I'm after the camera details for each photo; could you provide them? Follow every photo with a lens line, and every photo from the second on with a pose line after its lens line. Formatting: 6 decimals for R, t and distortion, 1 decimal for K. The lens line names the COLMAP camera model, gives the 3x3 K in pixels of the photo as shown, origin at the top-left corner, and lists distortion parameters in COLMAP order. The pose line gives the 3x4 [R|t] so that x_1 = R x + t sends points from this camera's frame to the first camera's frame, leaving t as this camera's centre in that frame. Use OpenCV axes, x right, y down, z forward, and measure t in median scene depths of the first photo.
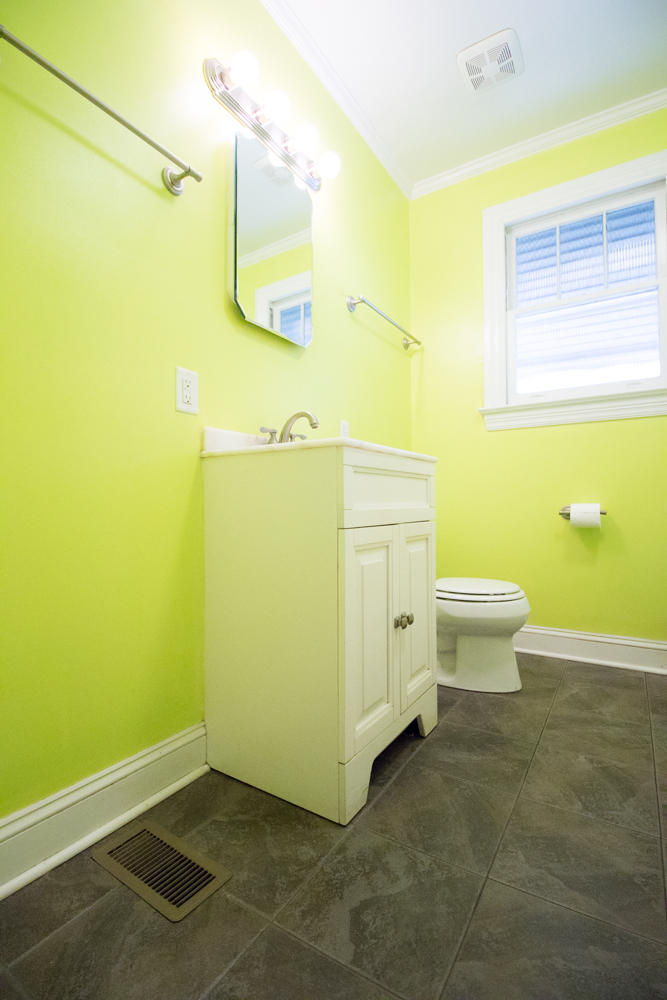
lens RADIAL K [[455.6, 0, 358.6], [0, 455.6, 501.5], [0, 0, 1]] dist [0.002536, -0.012801]
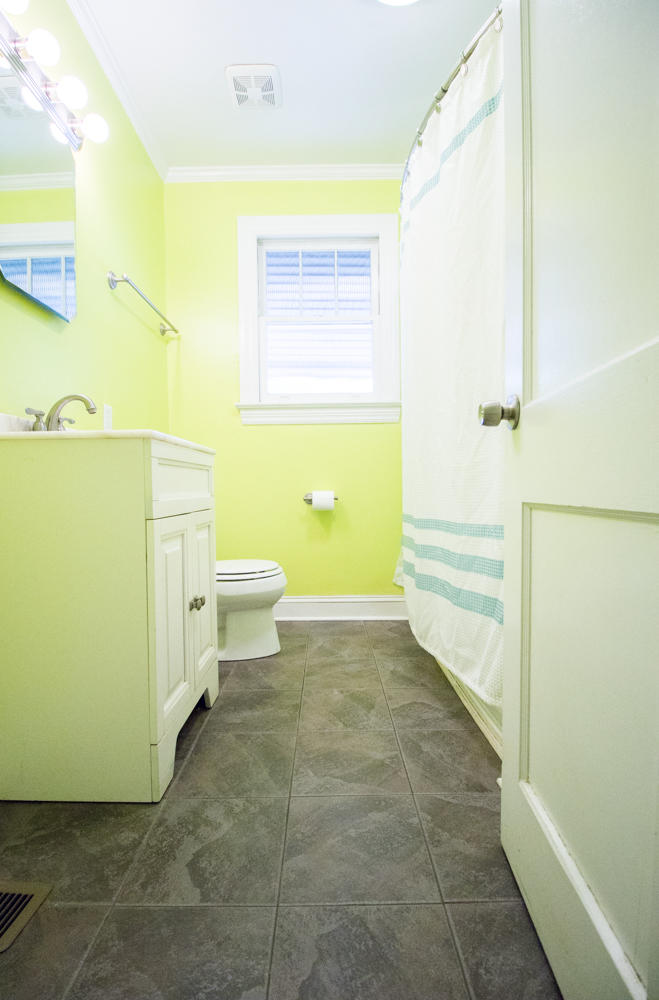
lens RADIAL K [[457.4, 0, 329.5], [0, 457.4, 500.0], [0, 0, 1]] dist [-0.000892, -0.010136]
pose [[0.849166, -0.016057, 0.527883, -0.190669], [-0.000217, 0.999527, 0.030753, -0.012726], [-0.528127, -0.026229, 0.848760, -0.065924]]
